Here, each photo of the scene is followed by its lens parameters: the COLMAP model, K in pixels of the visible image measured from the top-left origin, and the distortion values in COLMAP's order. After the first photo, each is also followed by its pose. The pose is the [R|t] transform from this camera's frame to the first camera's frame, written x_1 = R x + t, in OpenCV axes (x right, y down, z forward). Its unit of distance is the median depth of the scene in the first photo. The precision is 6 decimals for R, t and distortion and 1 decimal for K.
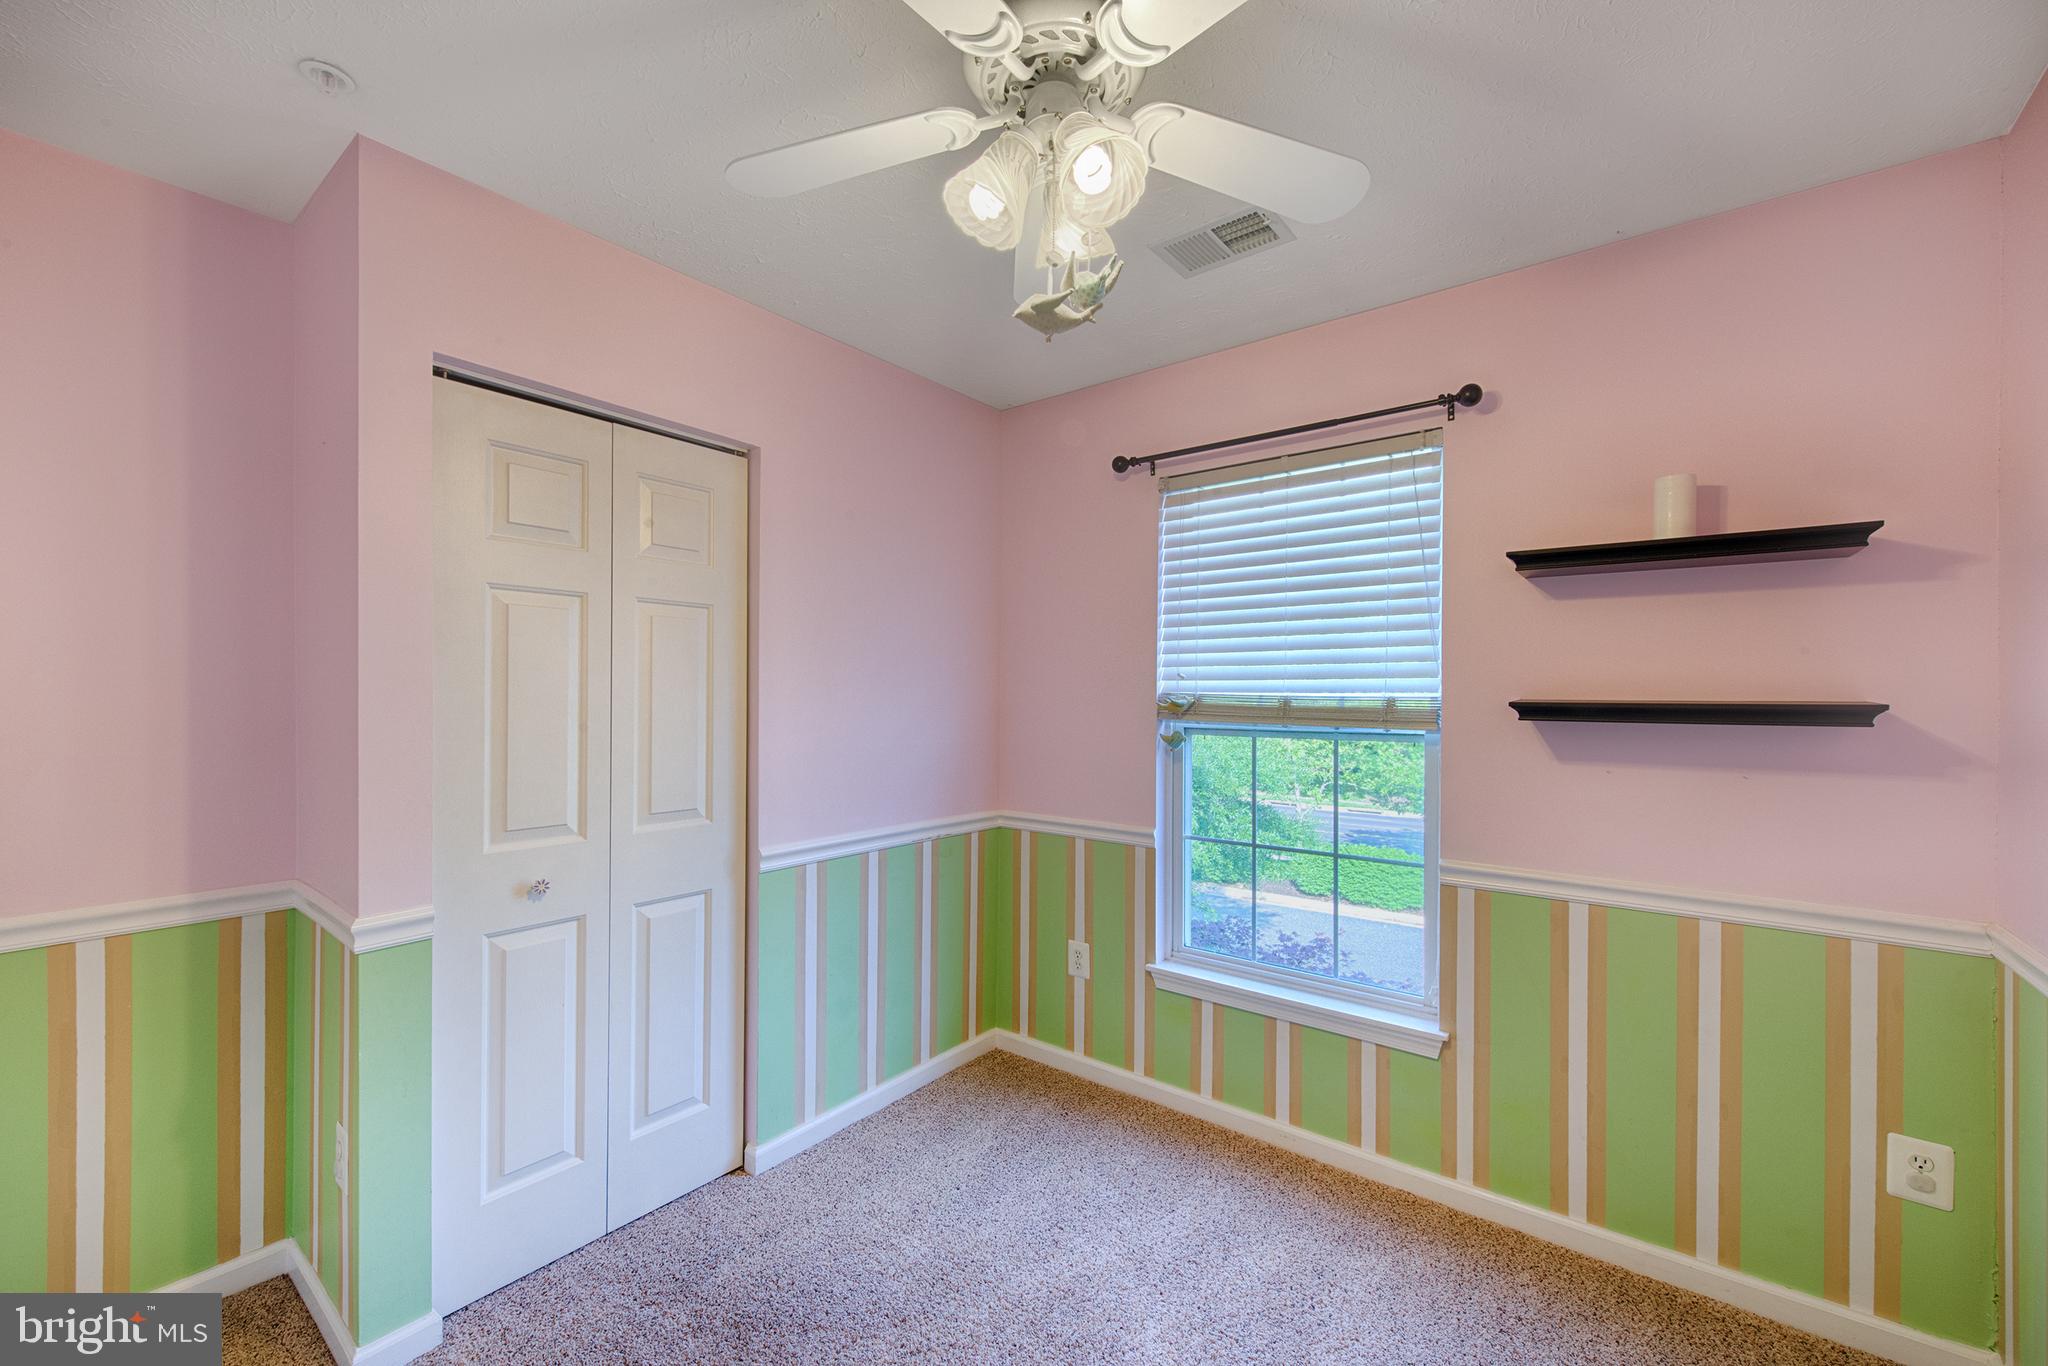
lens RADIAL K [[810.7, 0, 1024.0], [0, 810.7, 683.0], [0, 0, 1]] dist [0.001475, 0.000054]
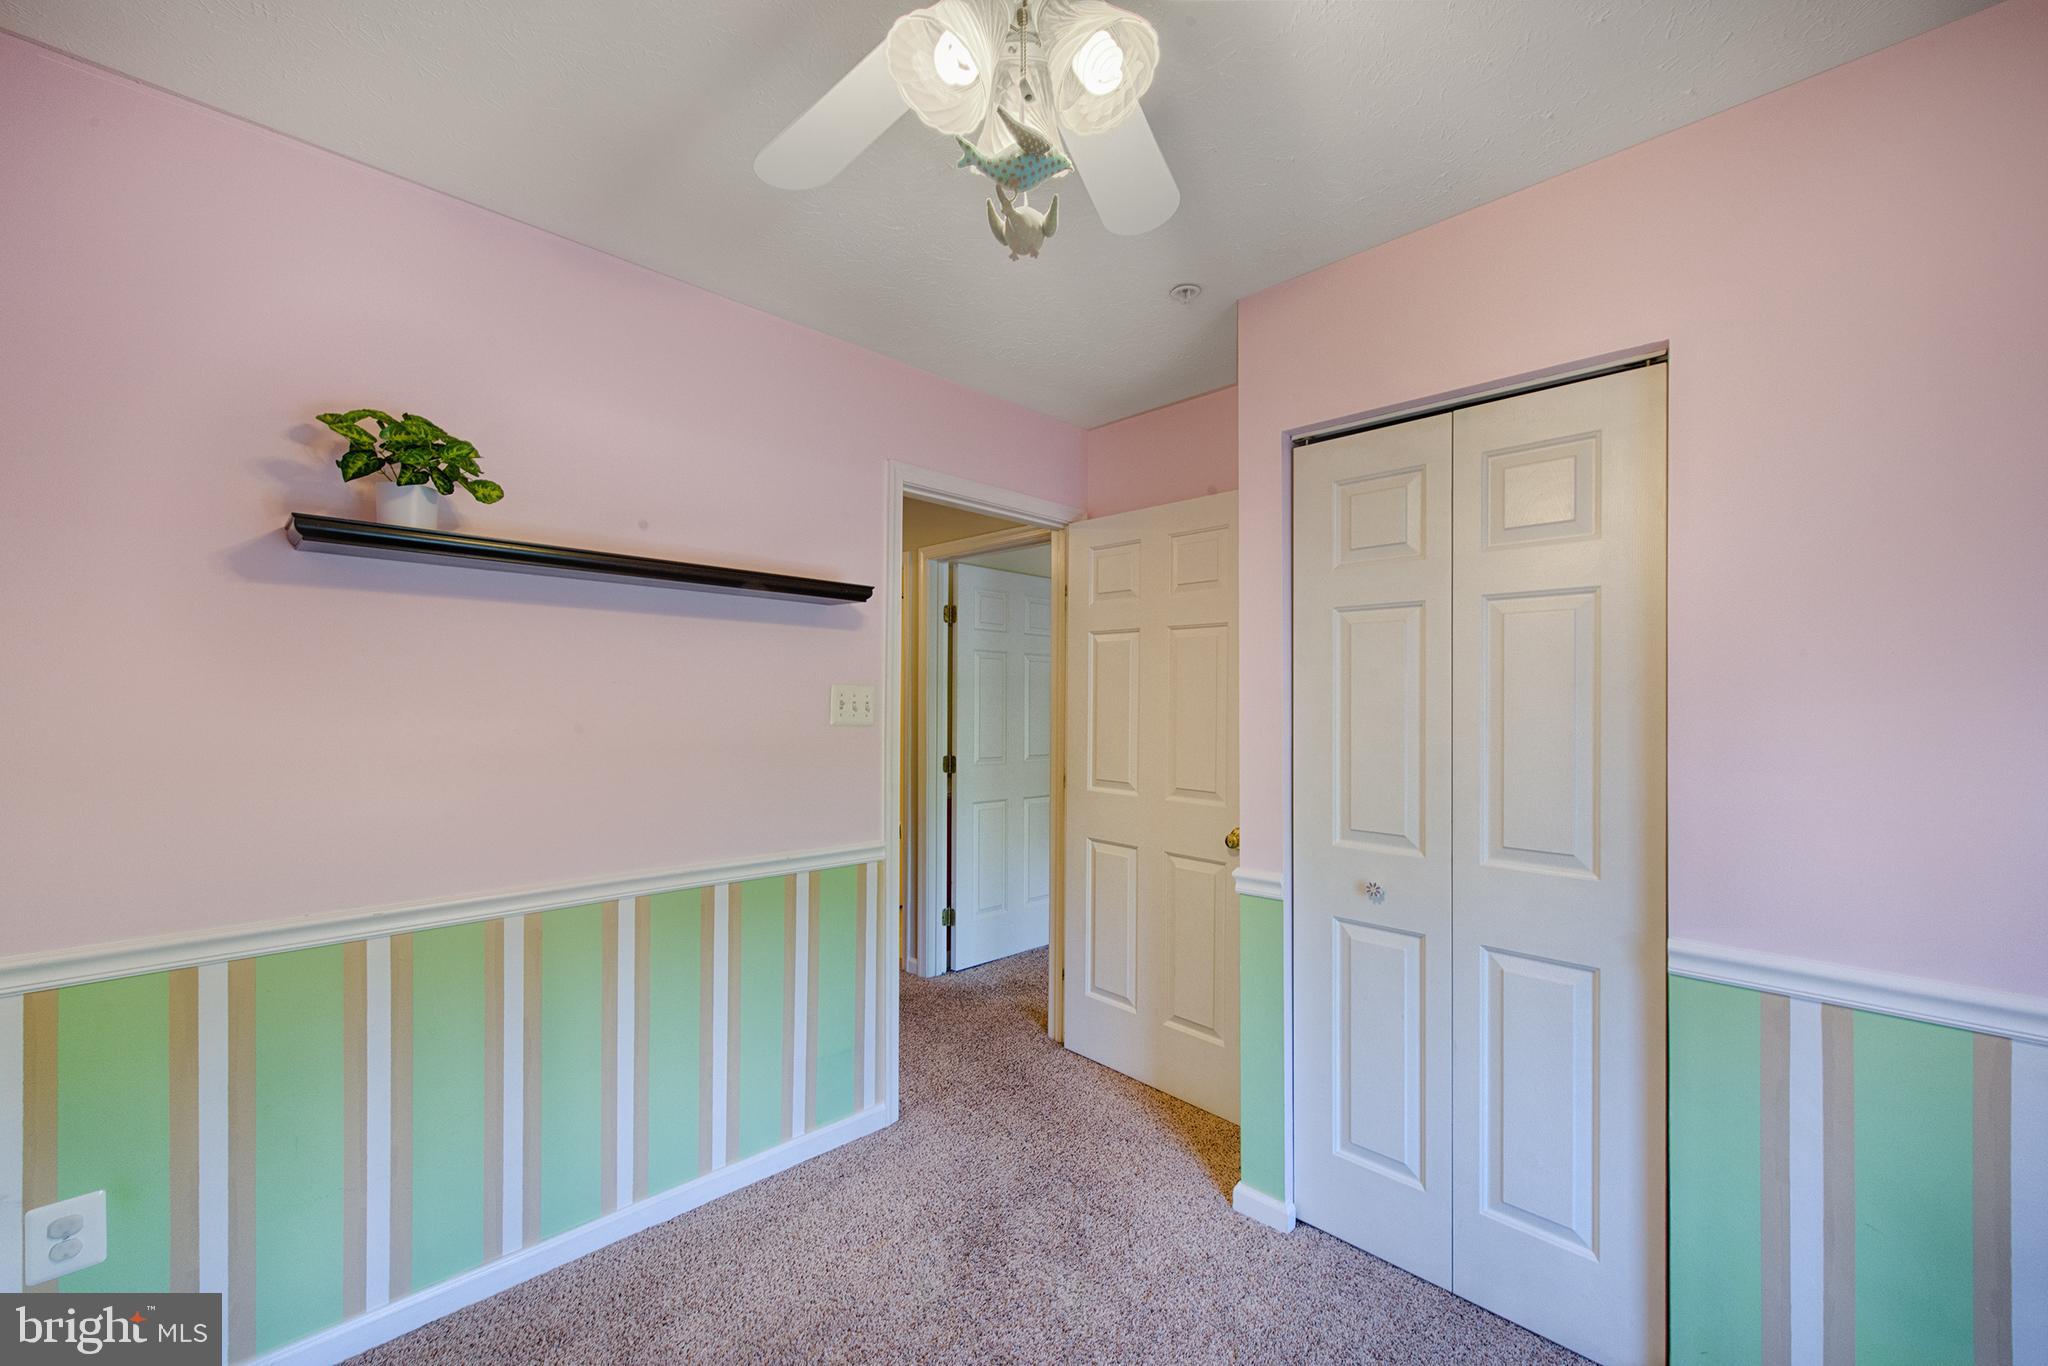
lens RADIAL K [[826.4, 0, 1021.4], [0, 826.4, 697.9], [0, 0, 1]] dist [0.000106, -0.000015]
pose [[-0.128964, -0.012149, -0.991575, 0.501564], [0.006912, 0.999890, -0.013150, 0.013845], [0.991625, -0.008549, -0.128866, 0.660188]]
